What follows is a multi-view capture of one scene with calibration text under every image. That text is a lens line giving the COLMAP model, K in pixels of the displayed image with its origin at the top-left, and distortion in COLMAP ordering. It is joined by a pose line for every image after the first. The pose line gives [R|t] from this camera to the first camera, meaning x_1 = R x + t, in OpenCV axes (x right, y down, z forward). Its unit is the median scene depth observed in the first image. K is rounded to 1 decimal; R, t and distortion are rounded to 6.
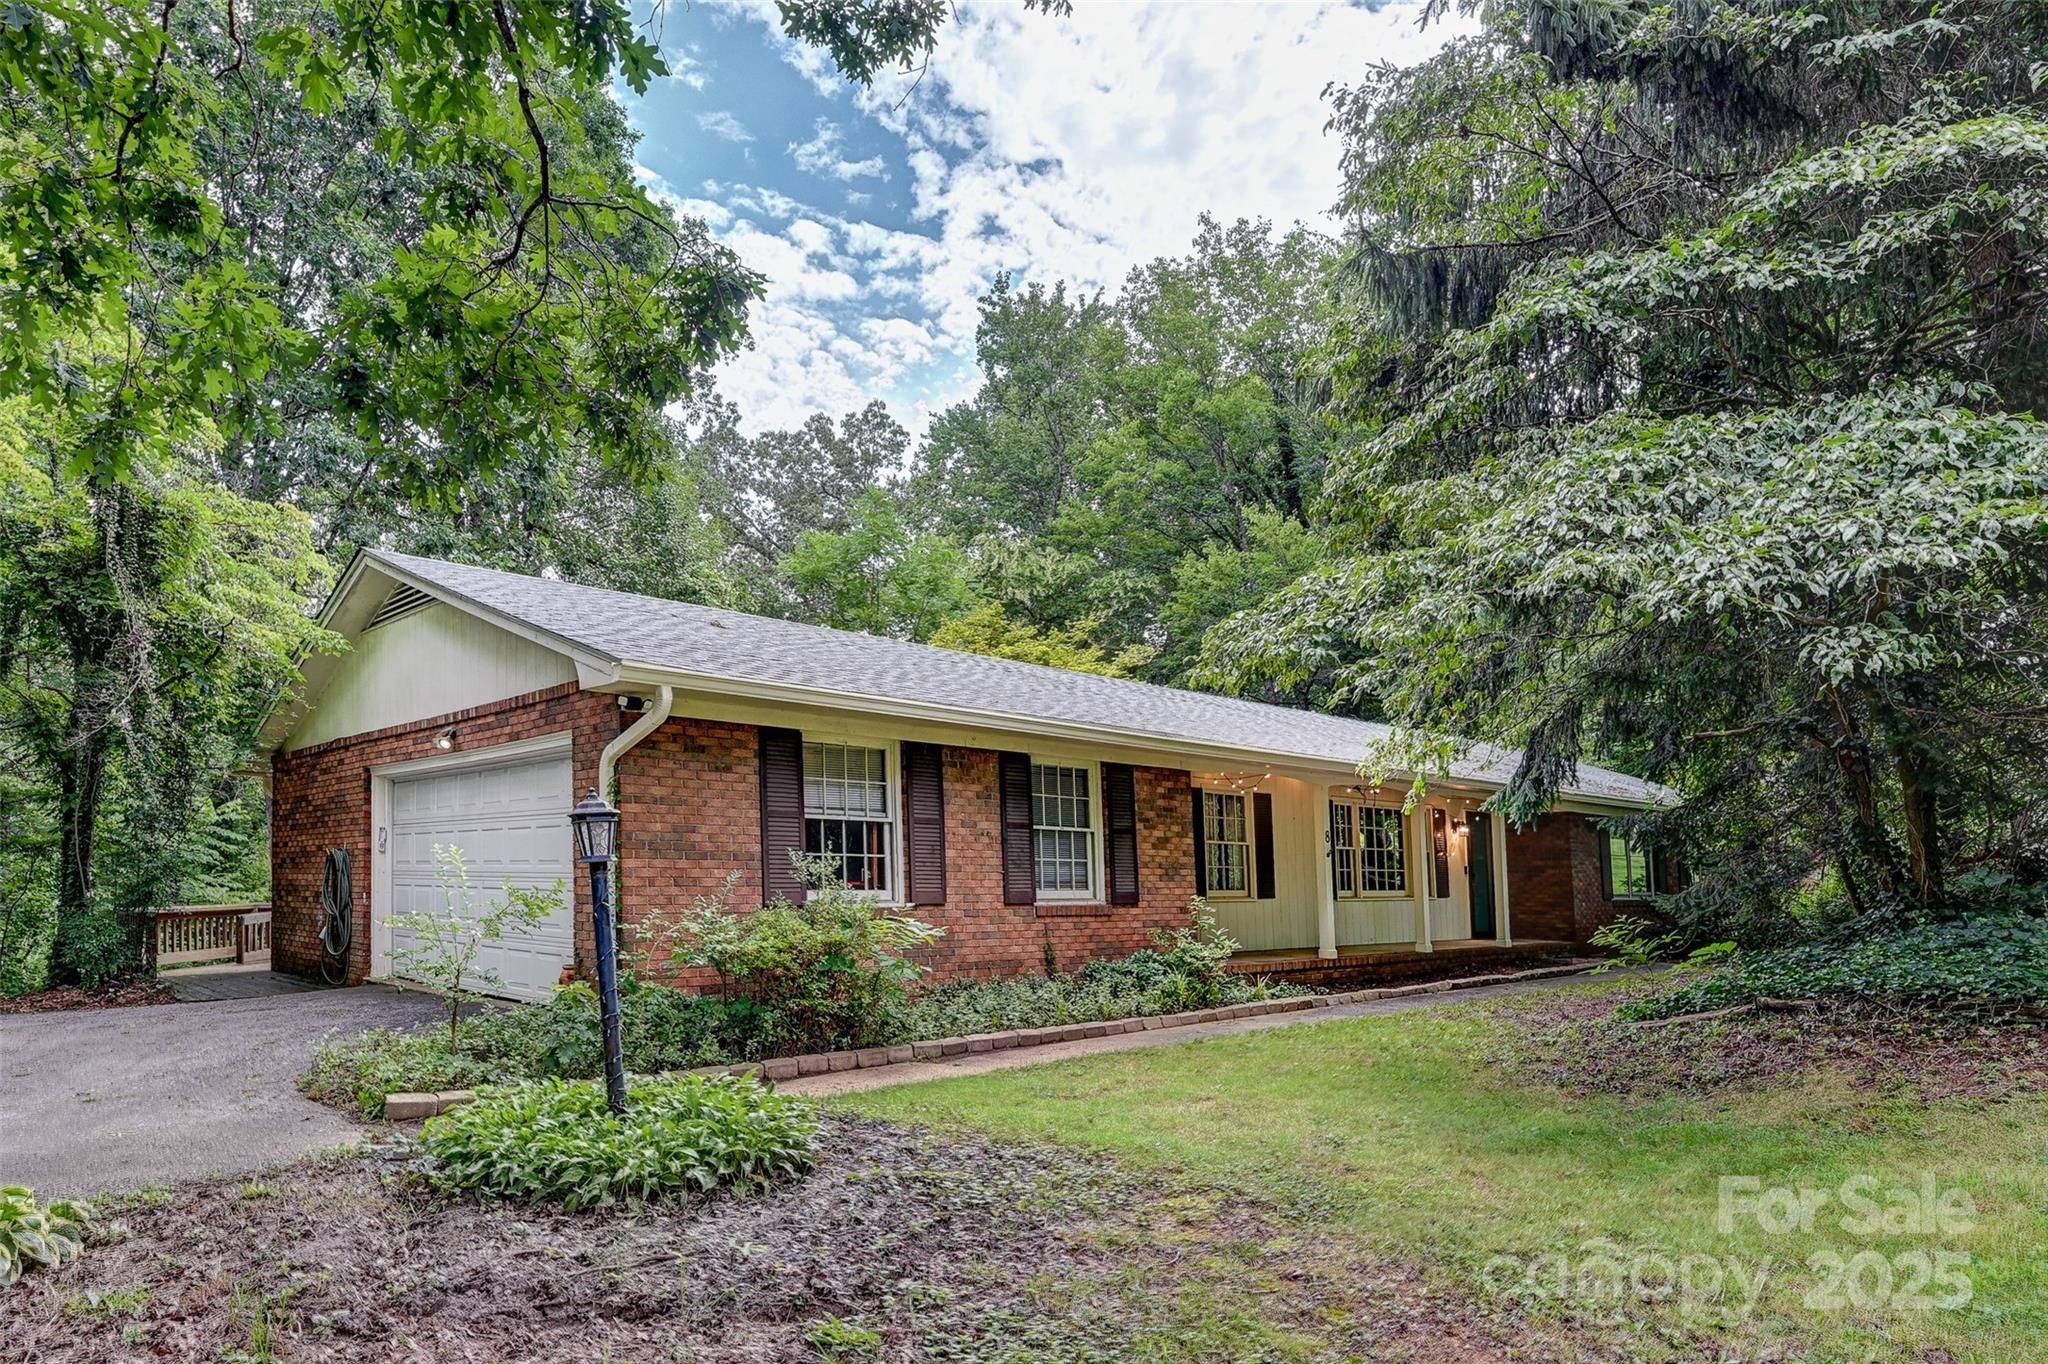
lens RADIAL K [[1156.0, 0, 1021.6], [0, 1156.0, 760.9], [0, 0, 1]] dist [0.005015, 0.002711]
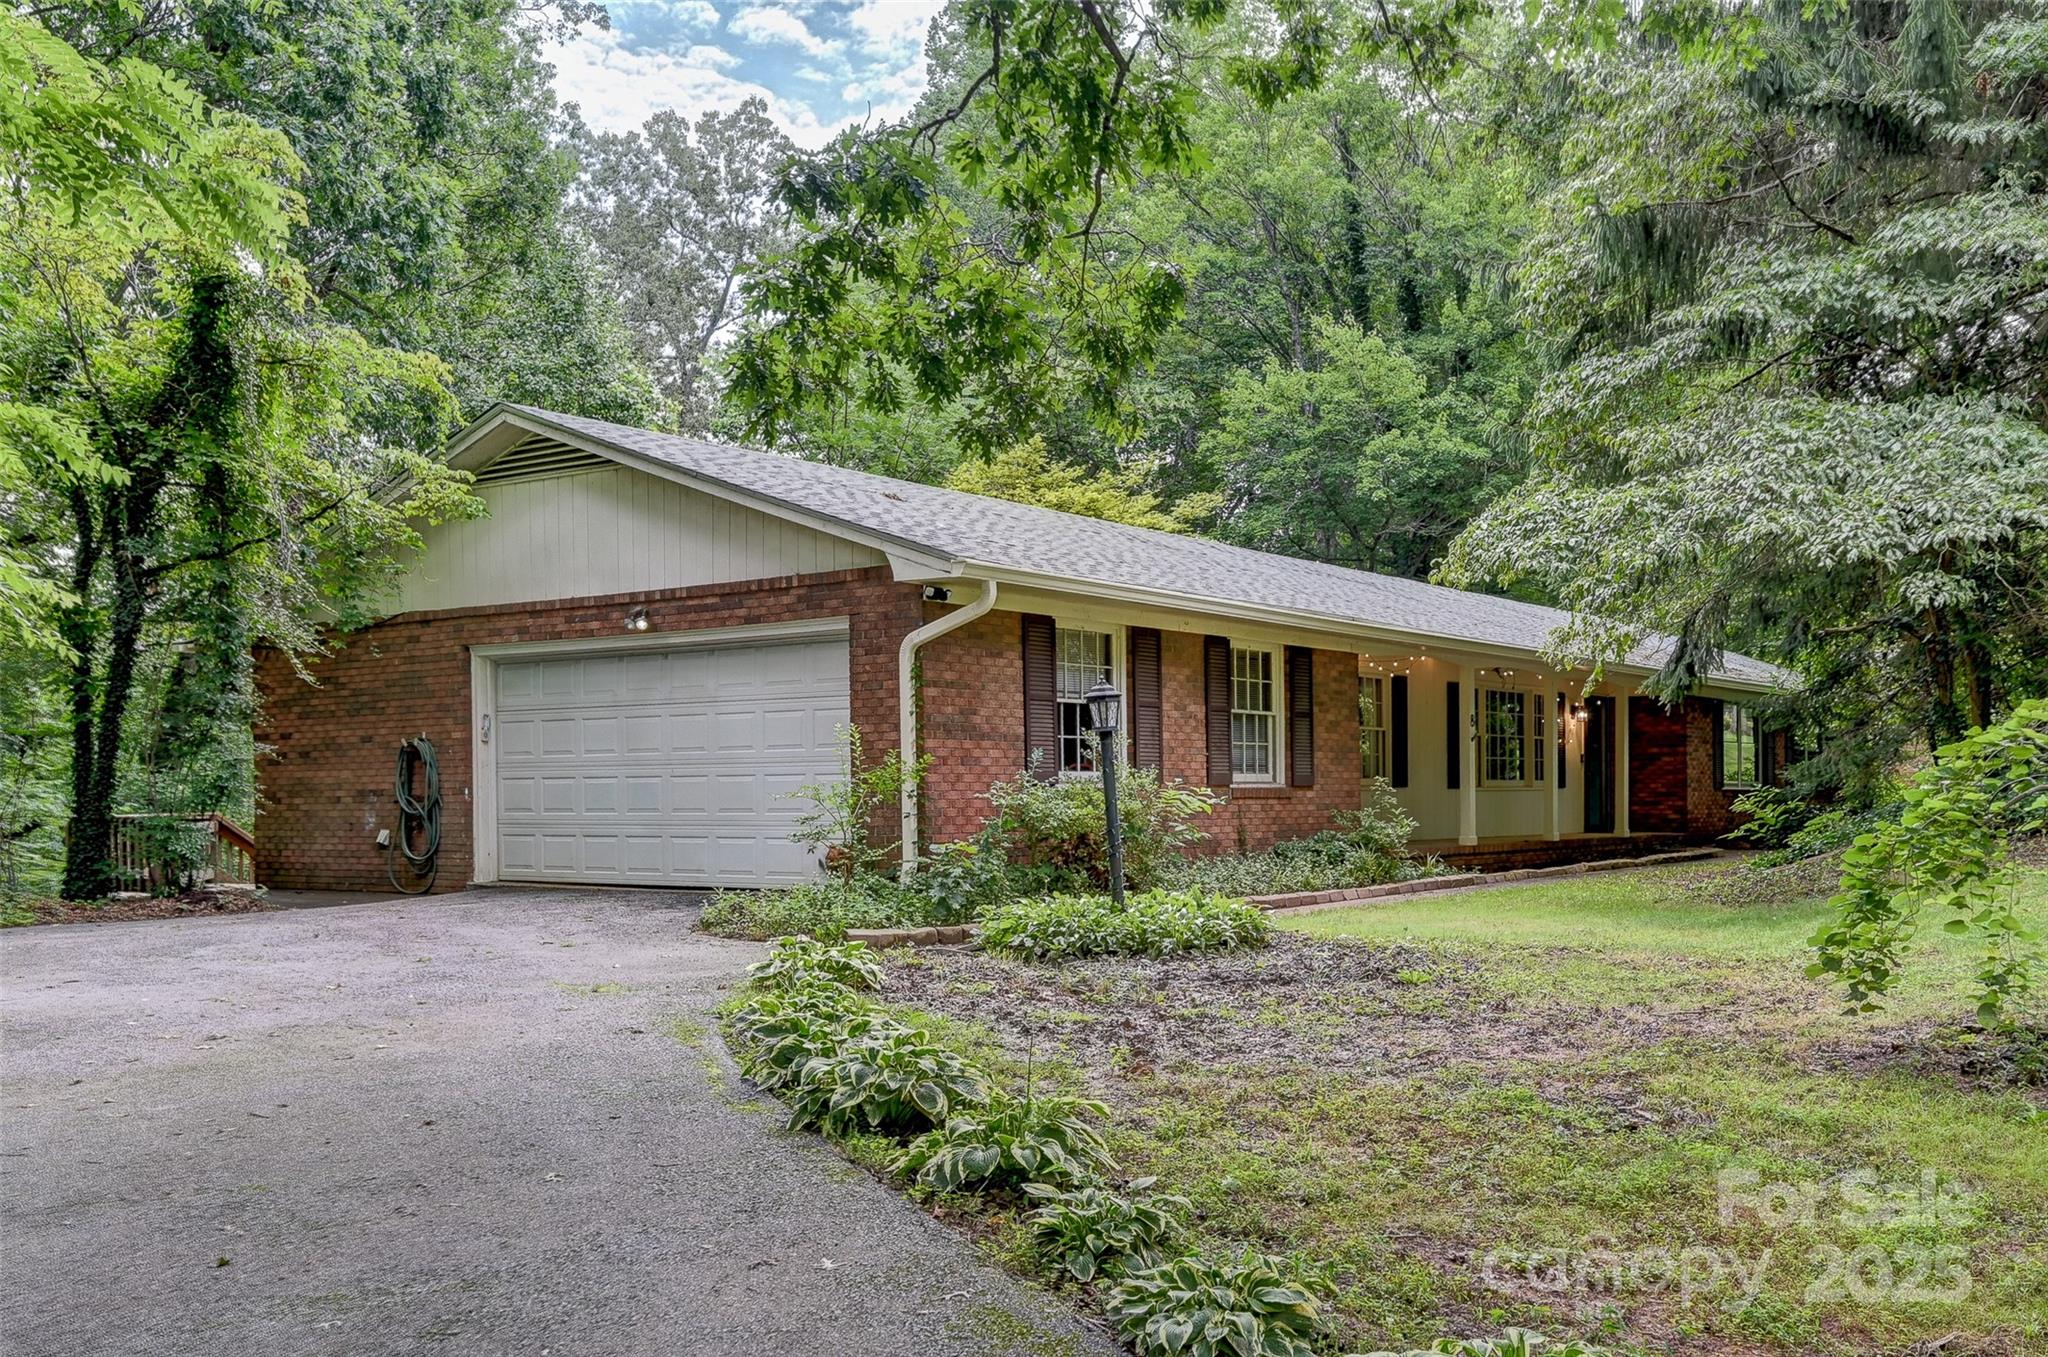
lens RADIAL K [[1930.4, 0, 1197.3], [0, 1930.4, 867.5], [0, 0, 1]] dist [0.008681, -0.011961]
pose [[0.972186, -0.022248, 0.233151, -0.429883], [-0.008391, 0.991530, 0.129603, -0.026238], [-0.234059, -0.127955, 0.963765, -0.664858]]
